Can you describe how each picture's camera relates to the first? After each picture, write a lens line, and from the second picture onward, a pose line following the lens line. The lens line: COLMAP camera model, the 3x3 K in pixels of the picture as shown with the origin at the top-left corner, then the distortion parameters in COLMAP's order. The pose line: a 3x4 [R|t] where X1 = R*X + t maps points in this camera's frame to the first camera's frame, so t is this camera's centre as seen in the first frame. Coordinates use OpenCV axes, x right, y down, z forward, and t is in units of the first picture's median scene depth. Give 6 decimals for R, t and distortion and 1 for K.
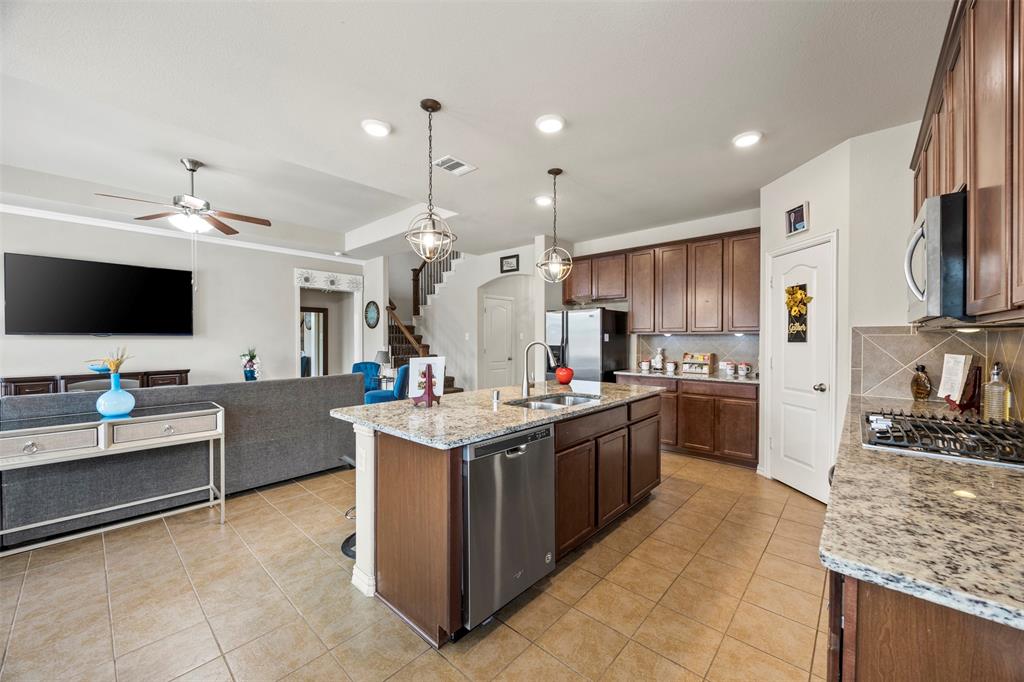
lens RADIAL K [[388.0, 0, 512.0], [0, 388.0, 341.0], [0, 0, 1]] dist [0.000259, 0.000050]
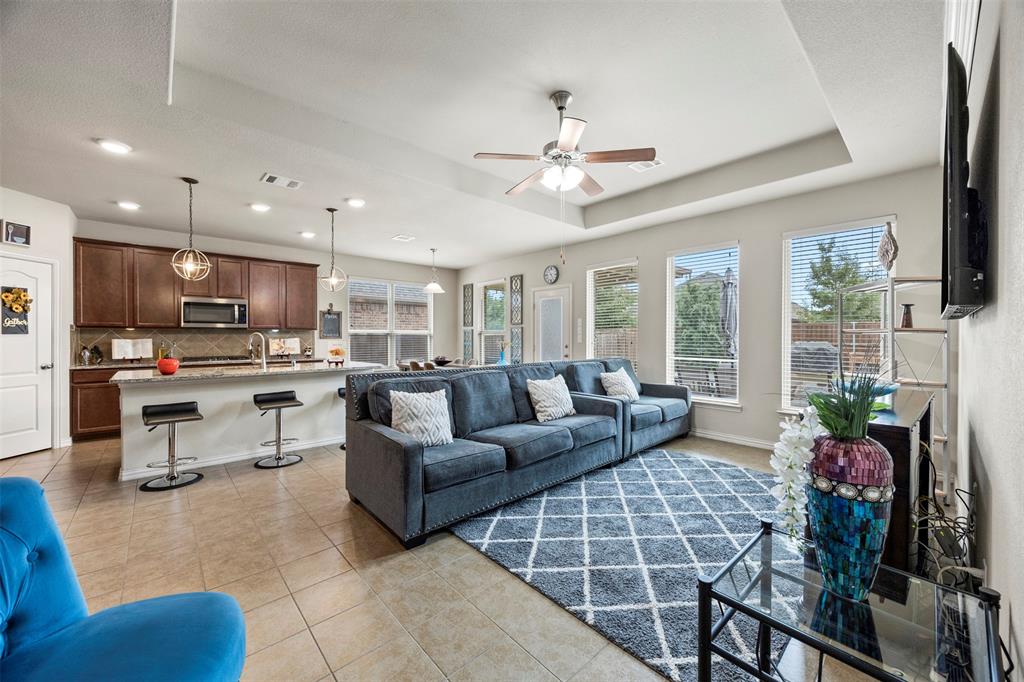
lens RADIAL K [[389.9, 0, 511.6], [0, 389.9, 337.7], [0, 0, 1]] dist [-0.000105, -0.000723]
pose [[-0.995205, -0.000149, 0.097810, -0.940999], [0.000770, 0.999956, 0.009358, 0.004664], [-0.097807, 0.009389, -0.995161, 2.083772]]
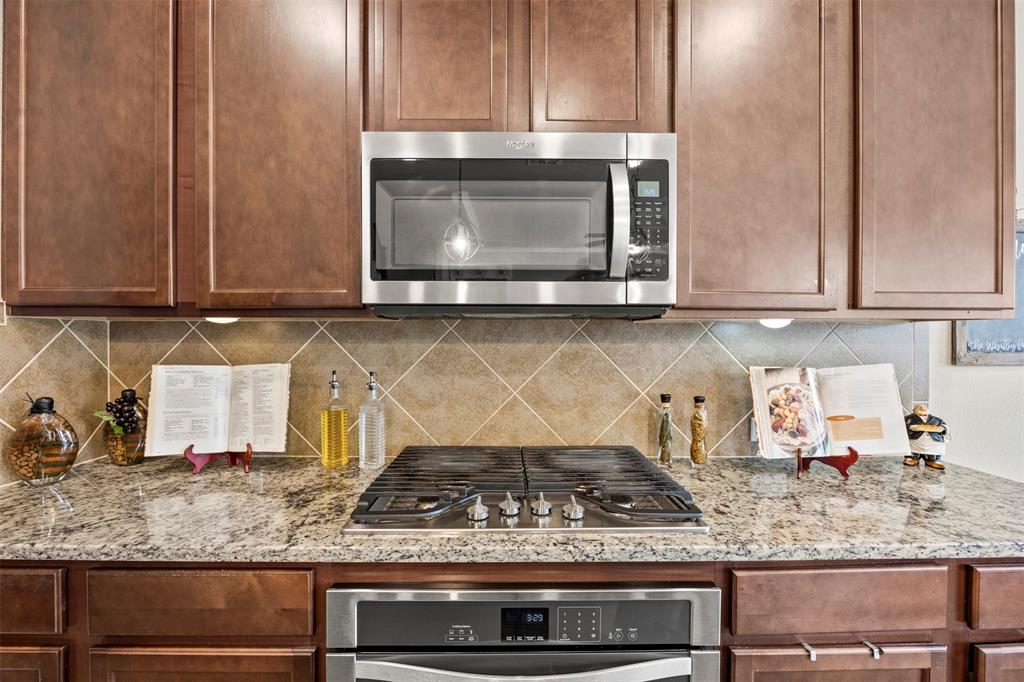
lens RADIAL K [[437.2, 0, 508.0], [0, 437.2, 340.4], [0, 0, 1]] dist [-0.015203, 0.000098]
pose [[-0.674871, -0.010445, 0.737862, 0.289466], [0.001034, 0.999885, 0.015099, -0.003961], [-0.737935, 0.010953, -0.674783, 0.727555]]
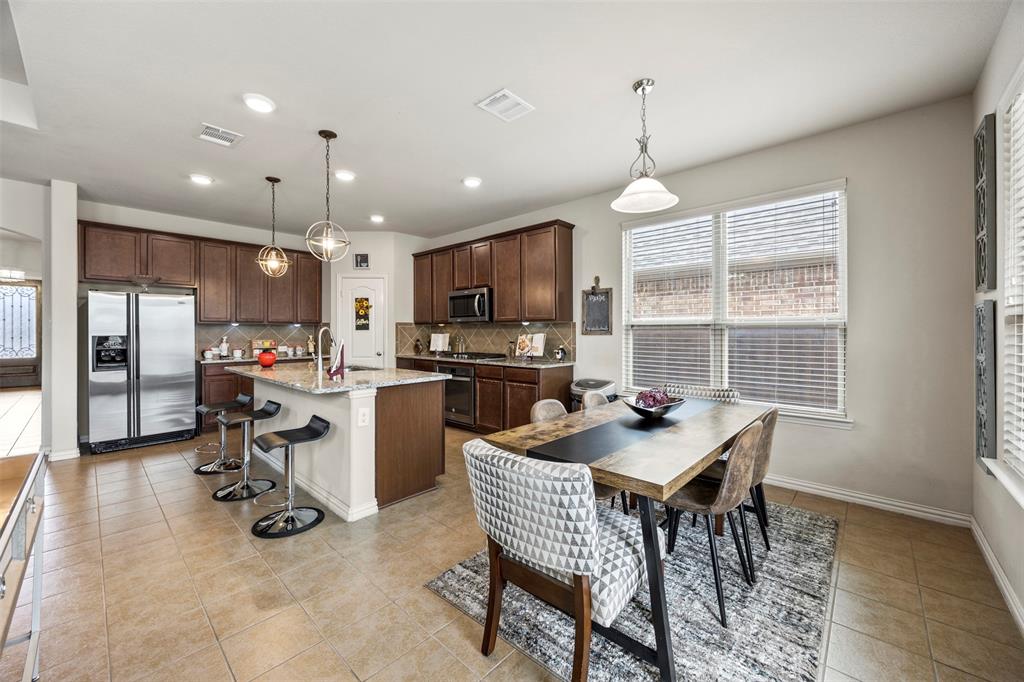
lens RADIAL K [[389.7, 0, 511.1], [0, 389.7, 326.5], [0, 0, 1]] dist [0.000313, -0.000096]
pose [[0.013432, 0.010384, 0.999856, -1.046175], [0.008832, 0.999906, -0.010503, 0.012226], [-0.999871, 0.008972, 0.013339, 0.300714]]
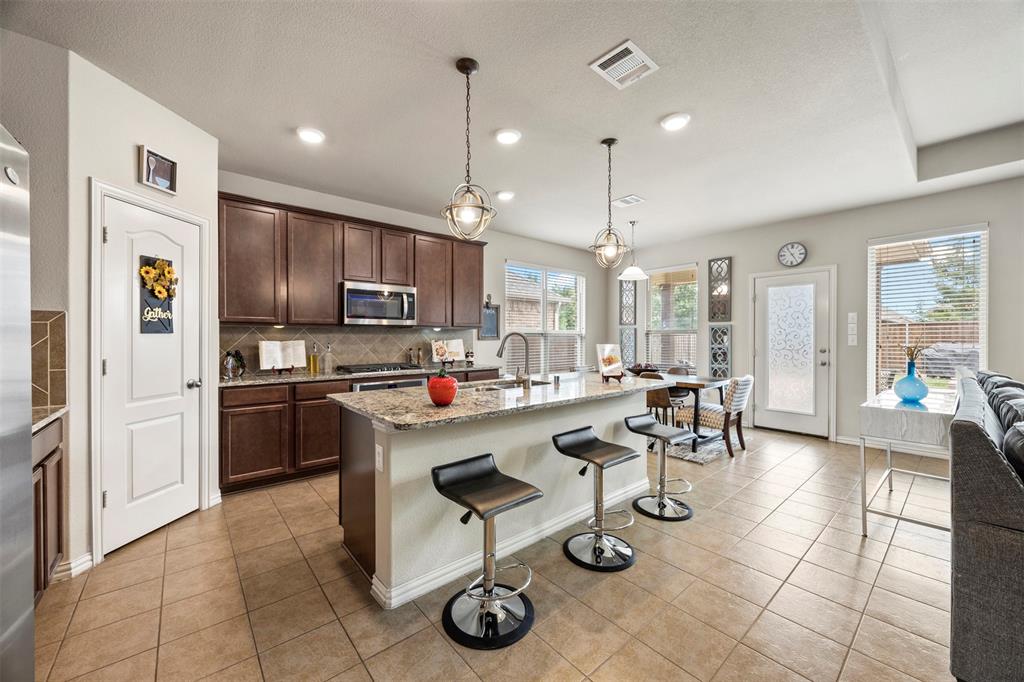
lens RADIAL K [[389.9, 0, 511.6], [0, 389.9, 337.7], [0, 0, 1]] dist [-0.000105, -0.000723]
pose [[-0.991269, -0.000691, 0.131857, -0.048843], [0.000378, 0.999967, 0.008079, 0.005984], [-0.131858, 0.008059, -0.991236, 1.679660]]
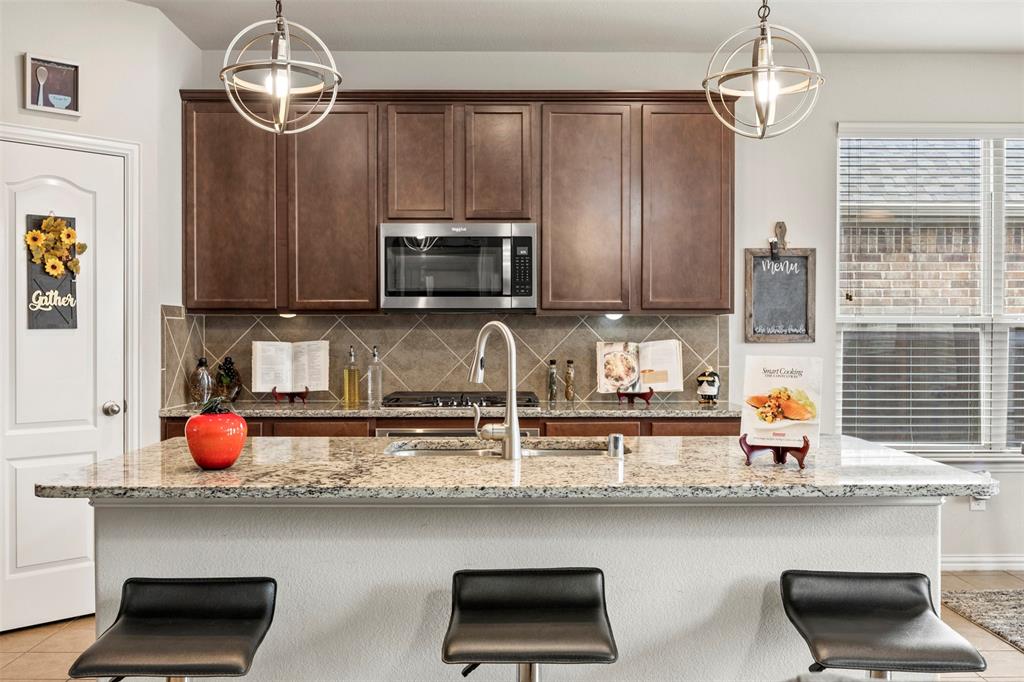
lens RADIAL K [[973.7, 0, 512.0], [0, 973.7, 341.0], [0, 0, 1]] dist [-0.000203, 0.011358]
pose [[-0.679056, -0.006326, 0.734060, -0.606727], [0.003598, 0.999922, 0.011946, 0.006244], [-0.734078, 0.010753, -0.678980, 1.437826]]
